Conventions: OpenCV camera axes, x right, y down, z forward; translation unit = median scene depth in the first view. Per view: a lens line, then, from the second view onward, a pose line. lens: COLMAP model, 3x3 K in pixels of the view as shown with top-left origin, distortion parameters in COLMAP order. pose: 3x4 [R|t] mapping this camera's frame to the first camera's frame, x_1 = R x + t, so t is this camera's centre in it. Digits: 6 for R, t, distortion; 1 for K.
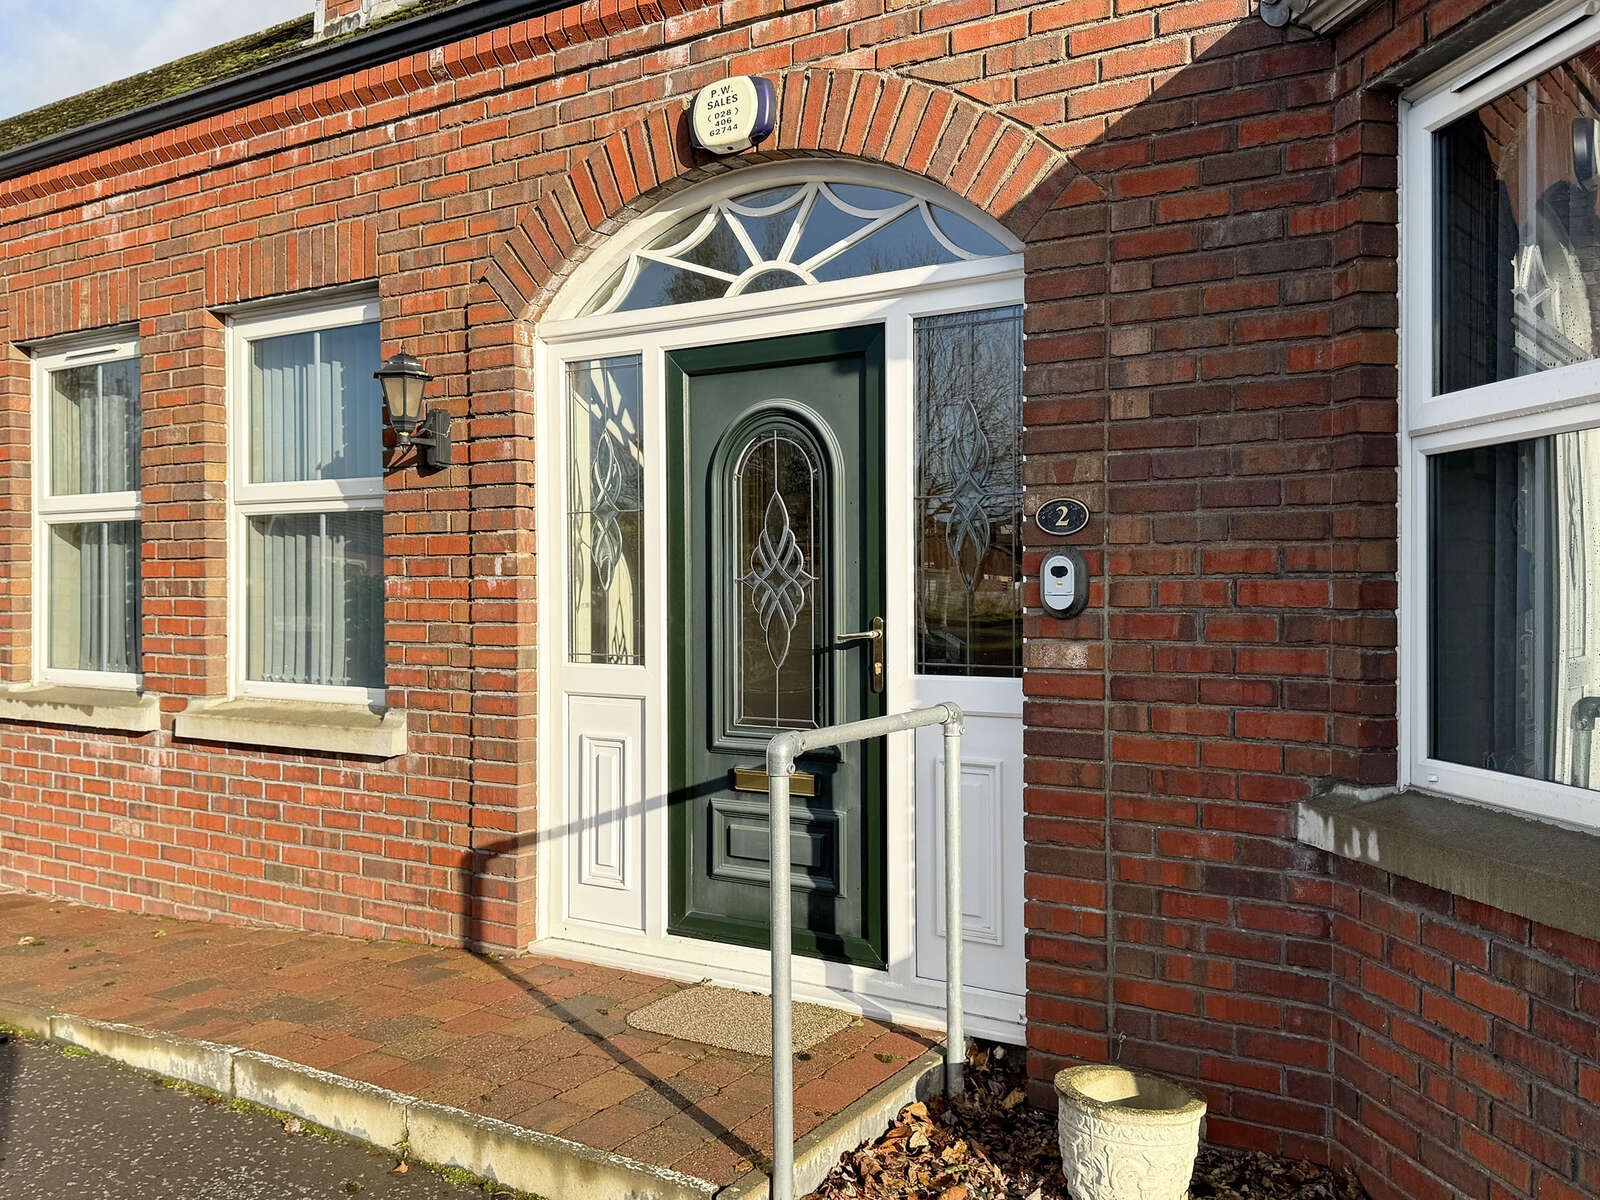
lens RADIAL K [[1385.6, 0, 791.9], [0, 1385.6, 602.9], [0, 0, 1]] dist [0.065360, -0.044335]
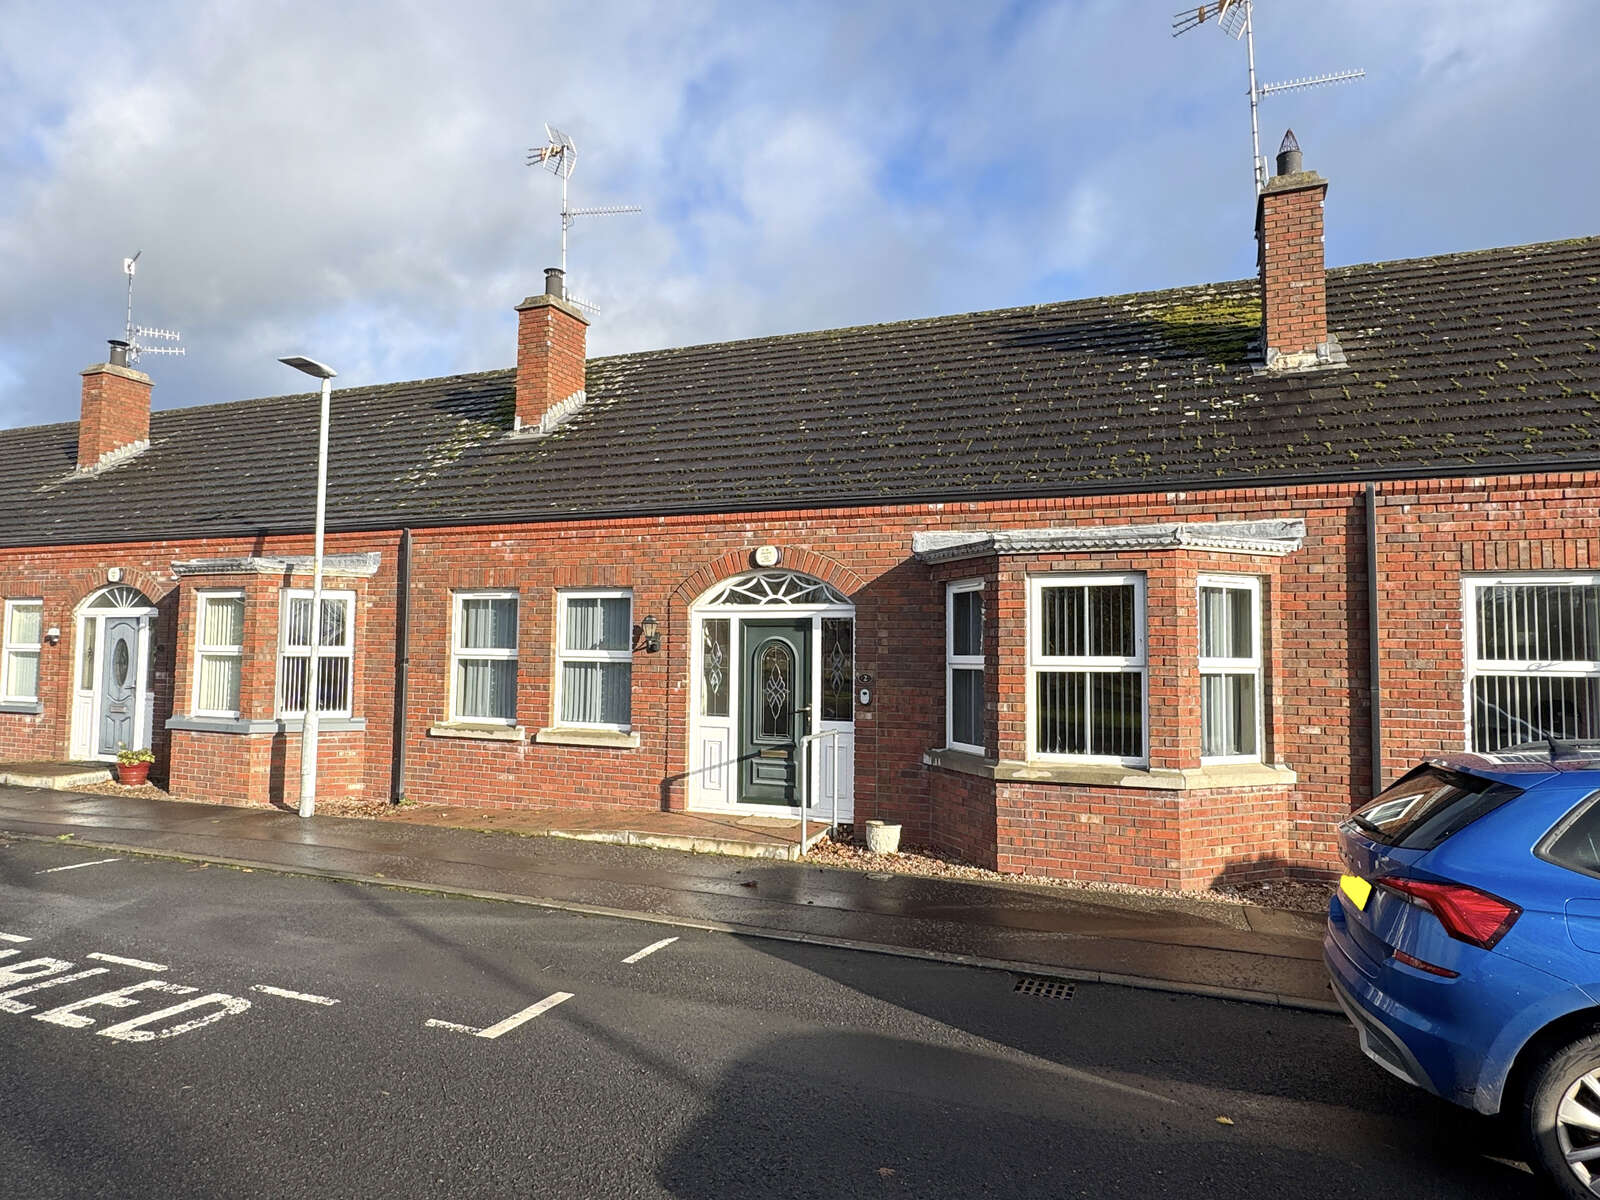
lens RADIAL K [[960.8, 0, 802.5], [0, 960.8, 593.8], [0, 0, 1]] dist [-0.013783, 0.021418]
pose [[0.979151, 0.024534, 0.201644, -0.405931], [-0.010506, 0.997467, -0.070347, -0.086349], [-0.202860, 0.066762, 0.976929, -1.229989]]
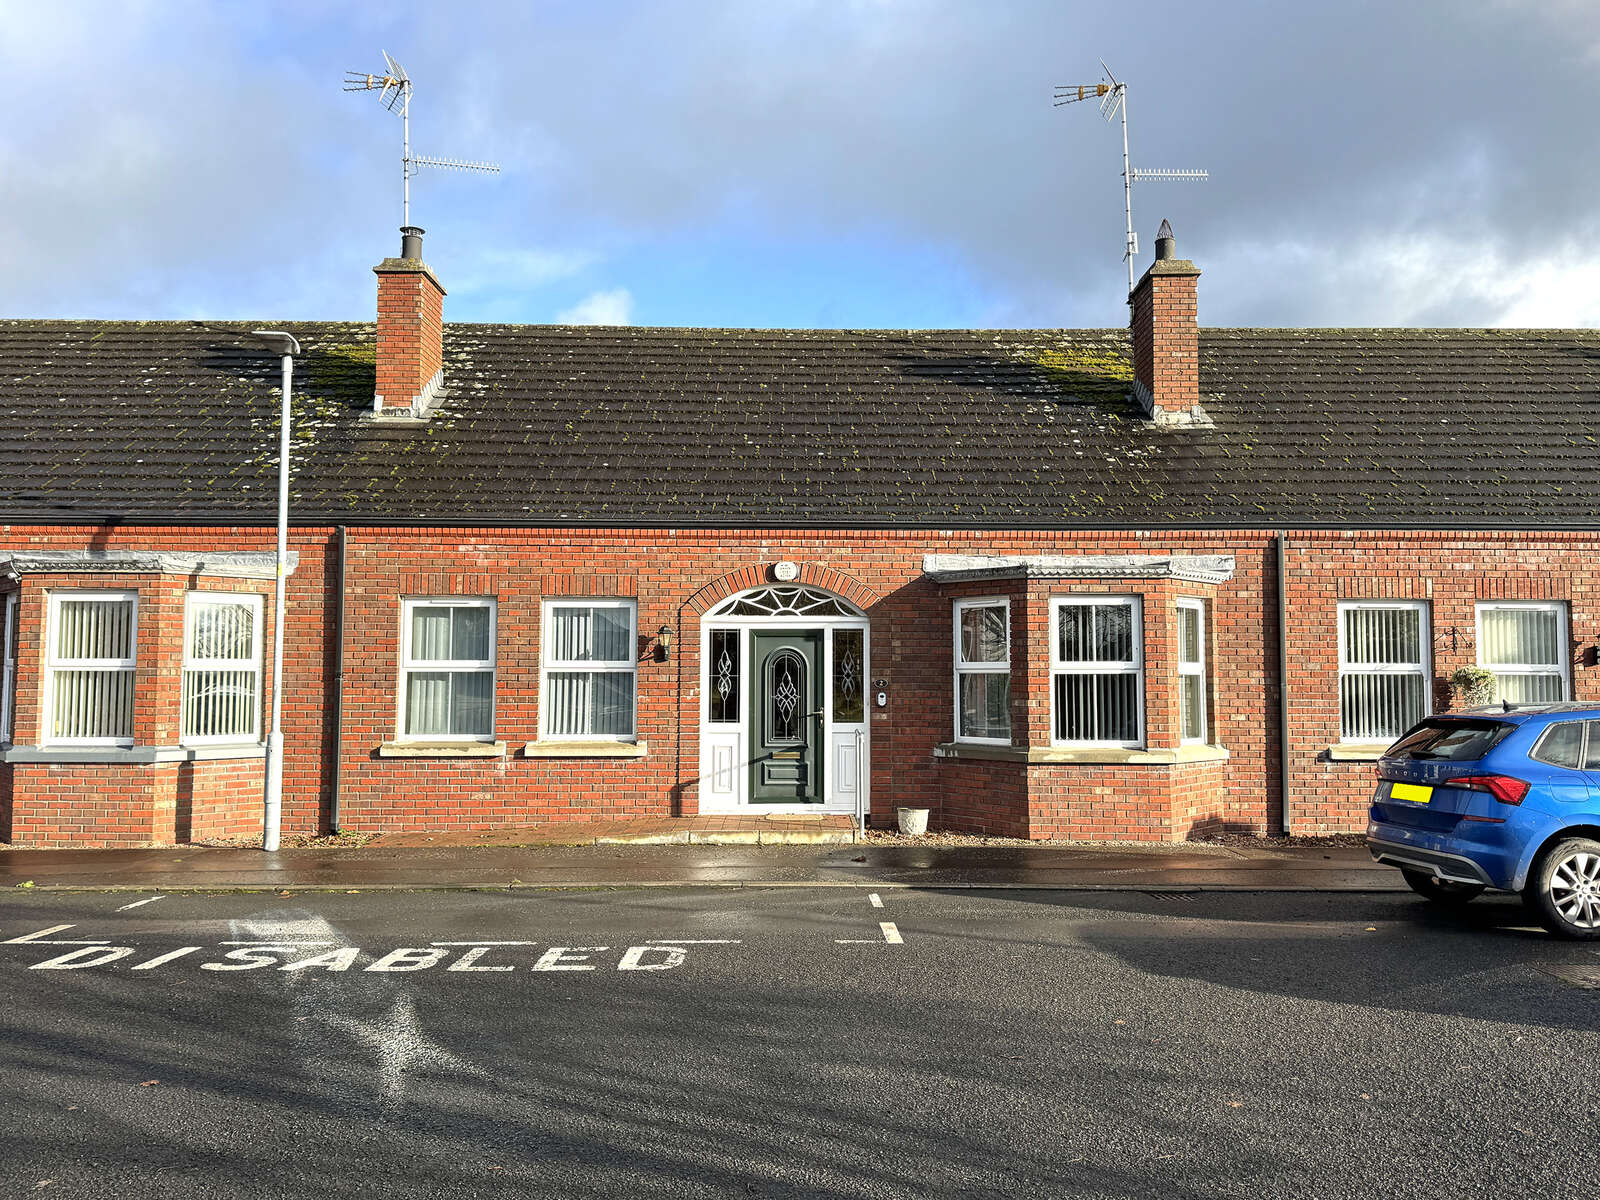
lens RADIAL K [[1208.5, 0, 804.0], [0, 1208.5, 595.9], [0, 0, 1]] dist [0.096114, -0.035173]
pose [[0.827765, 0.041378, 0.559547, -1.669795], [0.001821, 0.997074, -0.076426, -0.038251], [-0.561072, 0.064282, 0.825267, -1.545825]]
